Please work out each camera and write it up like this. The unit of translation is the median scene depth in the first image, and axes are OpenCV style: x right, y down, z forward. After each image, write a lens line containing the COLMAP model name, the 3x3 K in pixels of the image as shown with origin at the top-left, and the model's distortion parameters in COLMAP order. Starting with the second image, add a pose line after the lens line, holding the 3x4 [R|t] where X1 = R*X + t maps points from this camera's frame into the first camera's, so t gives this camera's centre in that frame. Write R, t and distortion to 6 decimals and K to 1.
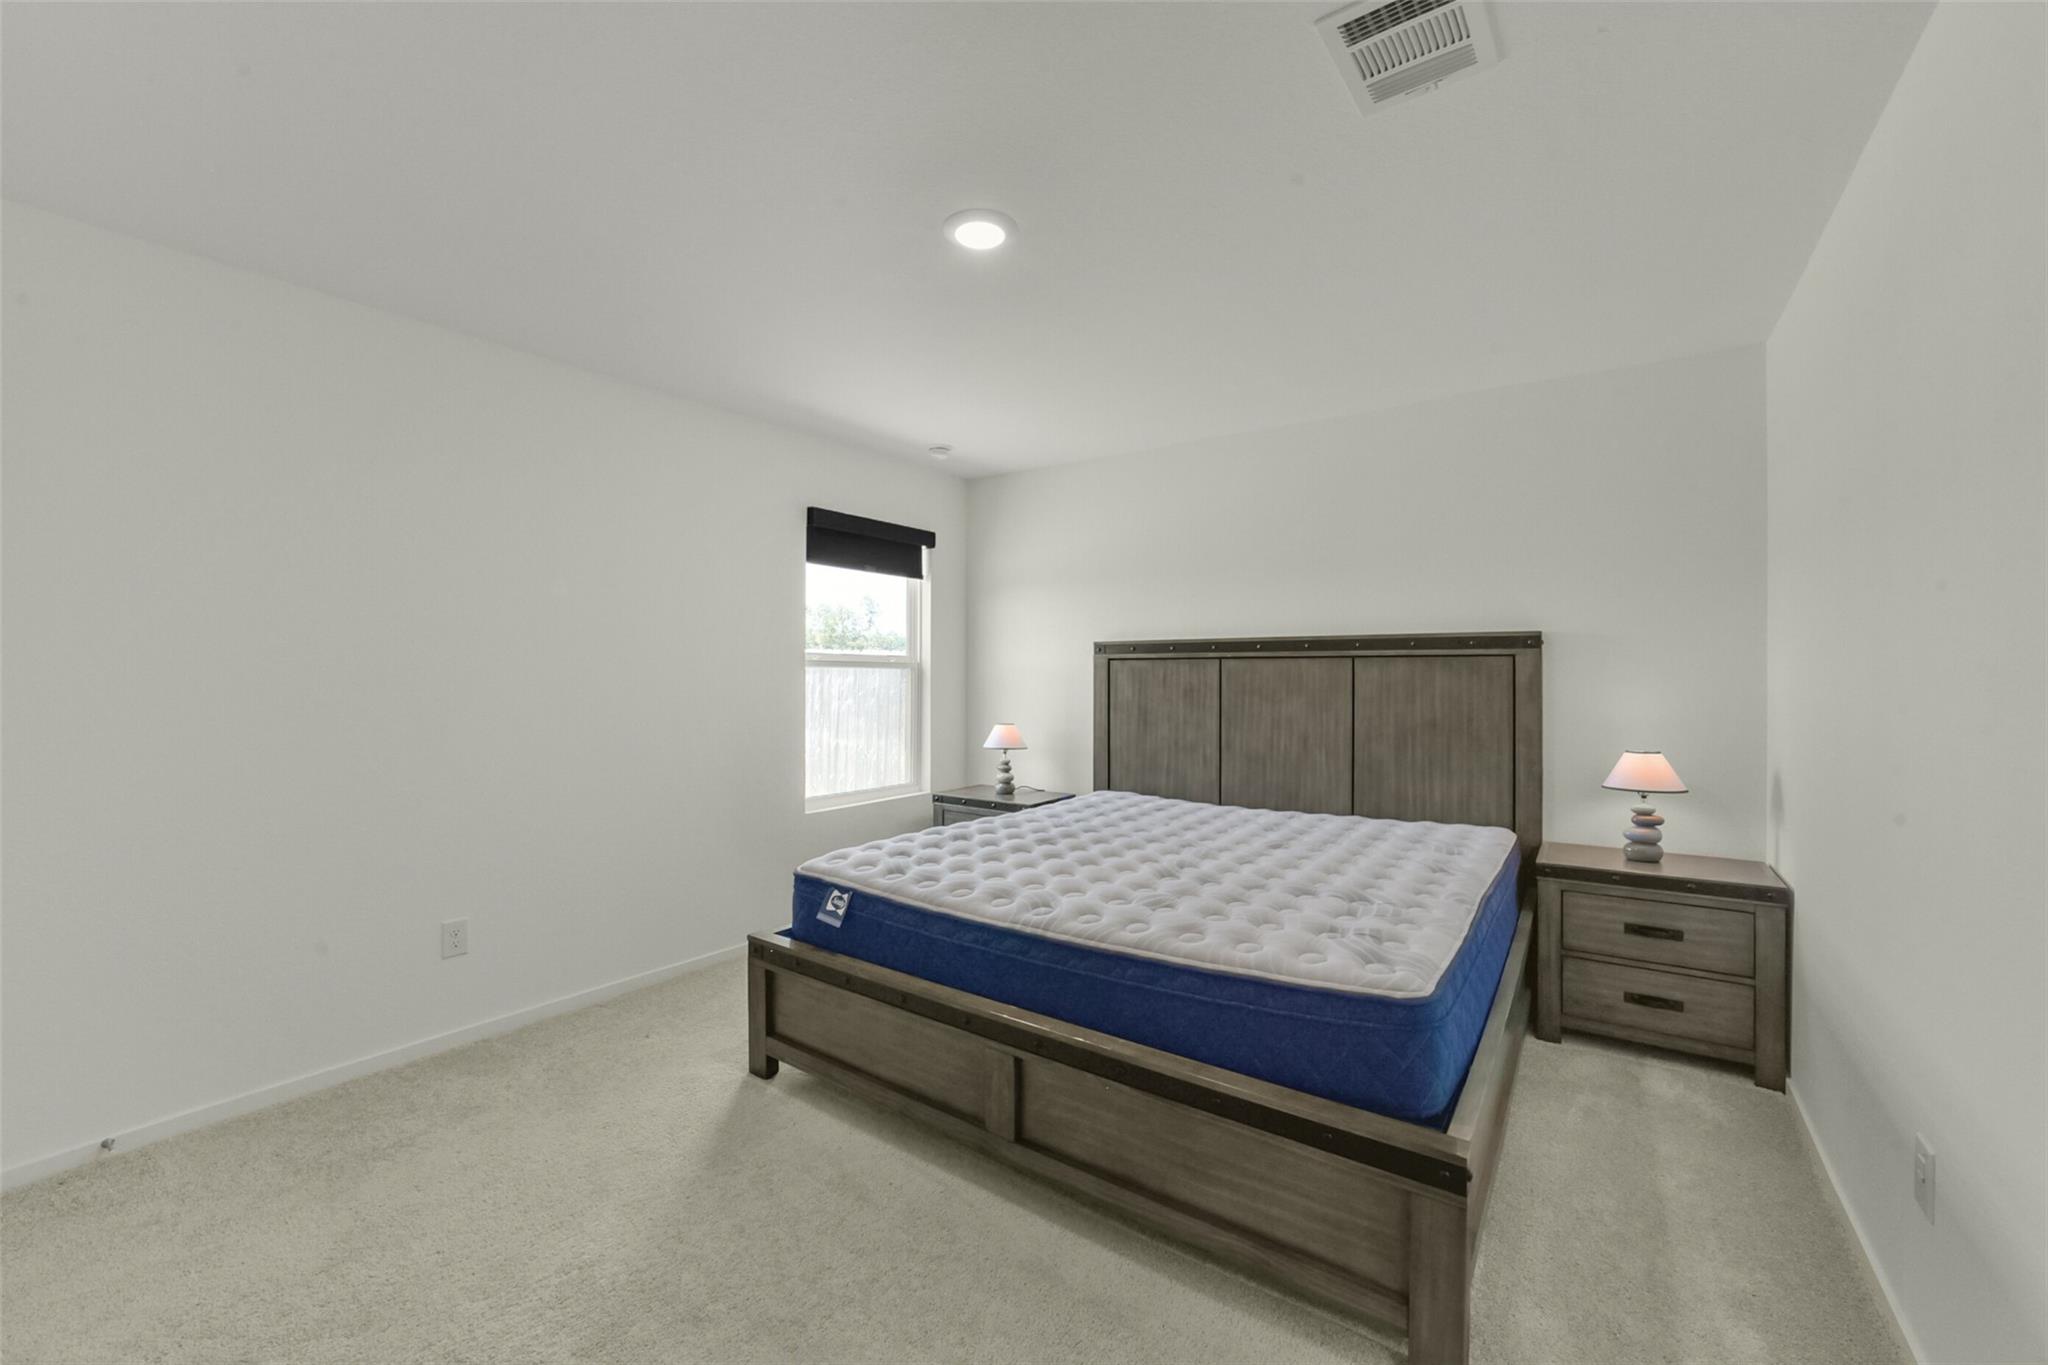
lens RADIAL K [[796.3, 0, 1024.0], [0, 796.3, 682.5], [0, 0, 1]] dist [-0.041288, 0.000028]
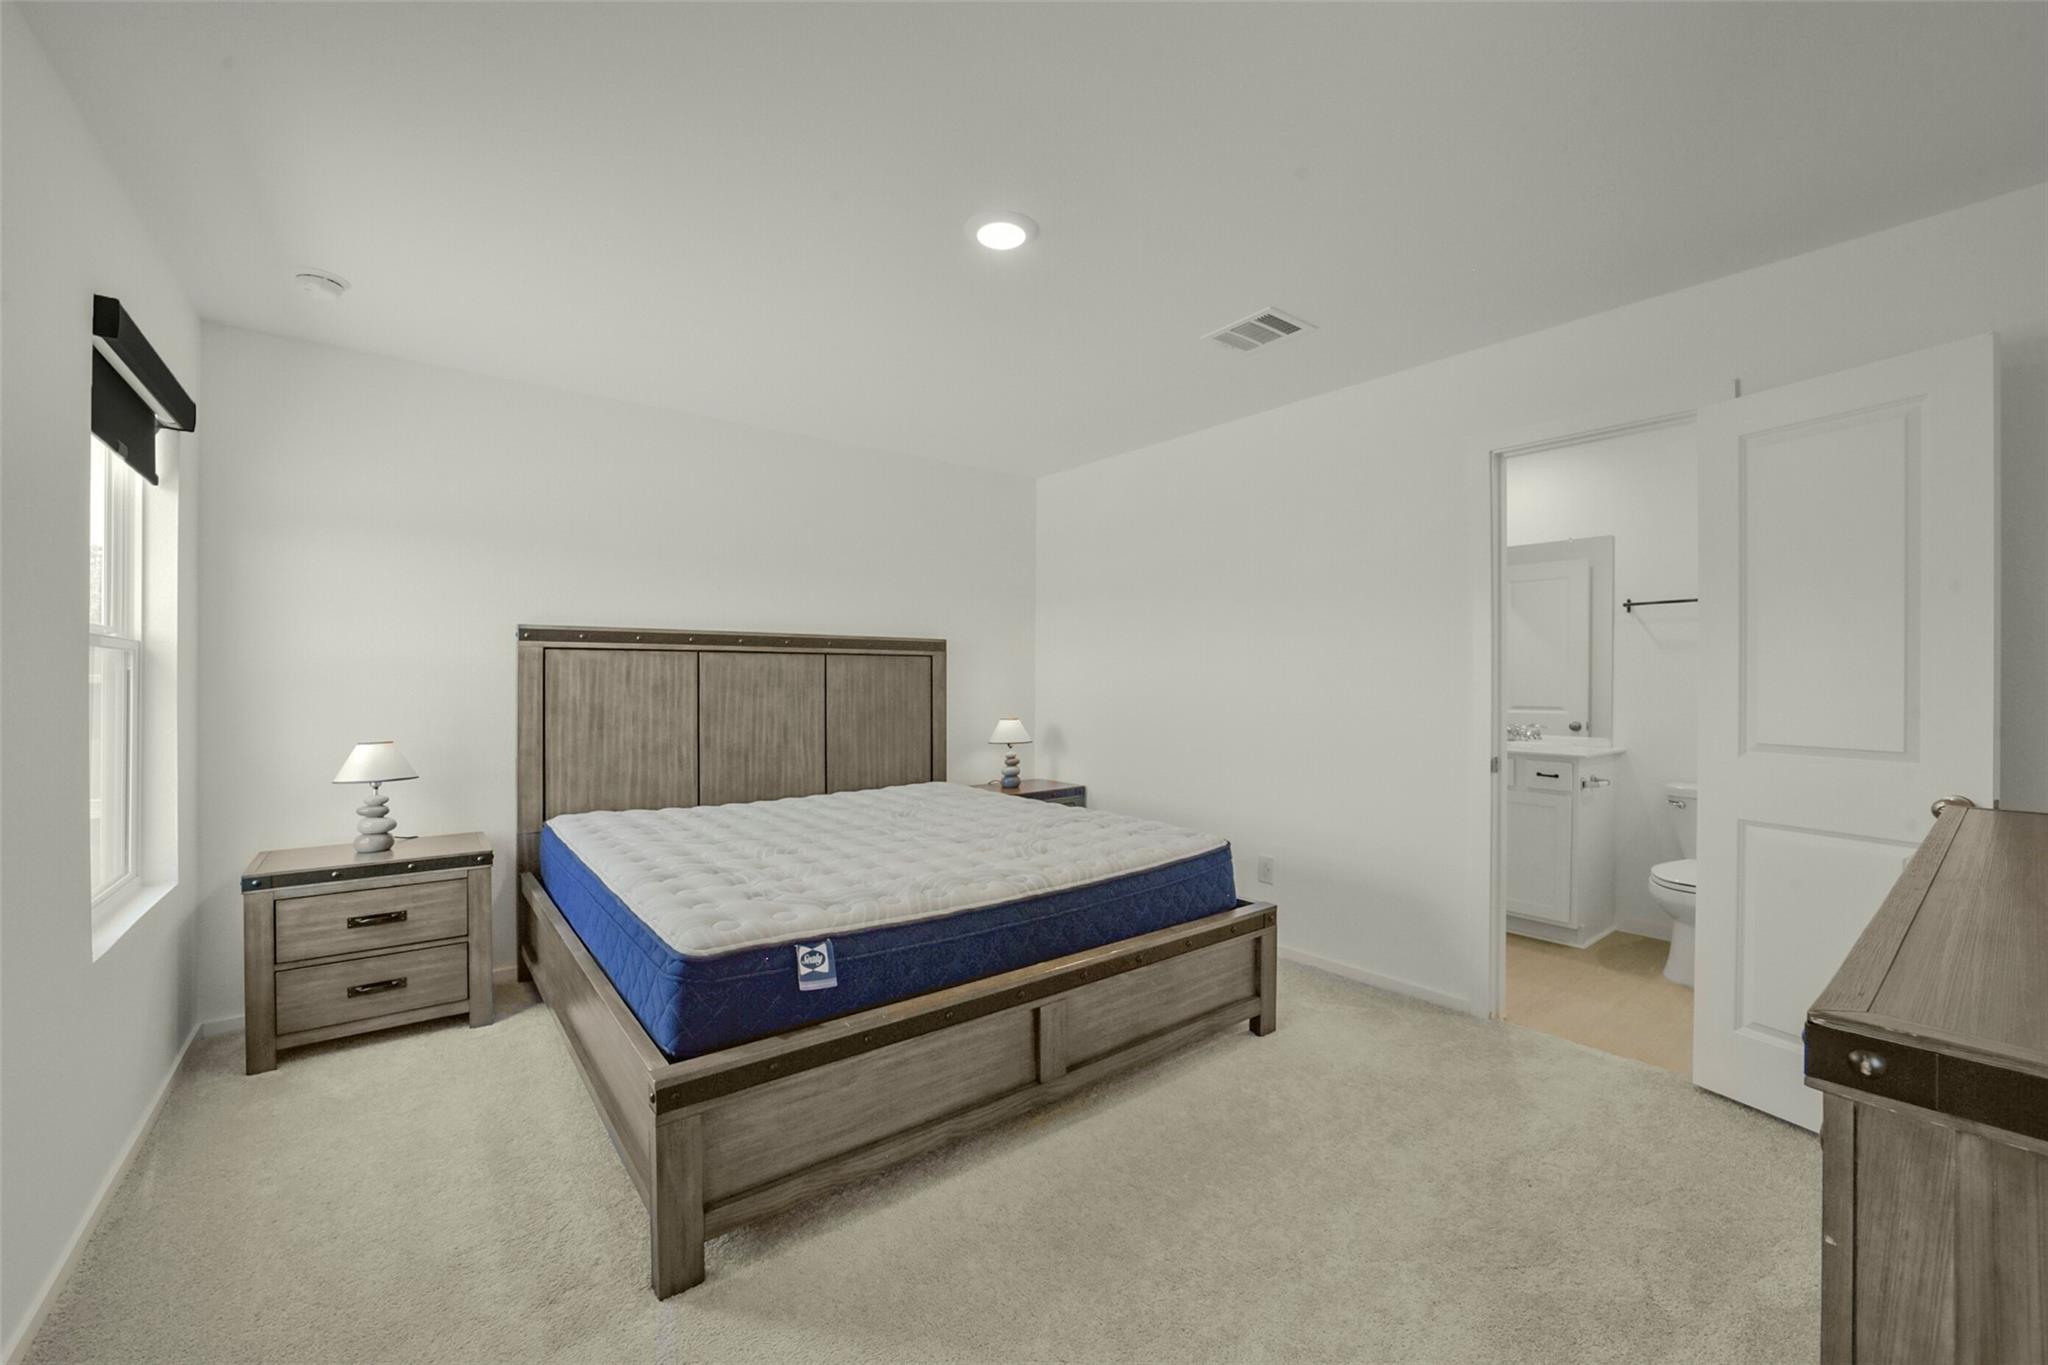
lens RADIAL K [[816.5, 0, 1028.2], [0, 816.5, 688.6], [0, 0, 1]] dist [-0.033556, 0.000195]
pose [[0.272910, -0.013941, 0.961939, -0.625300], [0.008130, 0.999893, 0.012185, 0.005812], [-0.962005, 0.004495, 0.272994, 0.395445]]
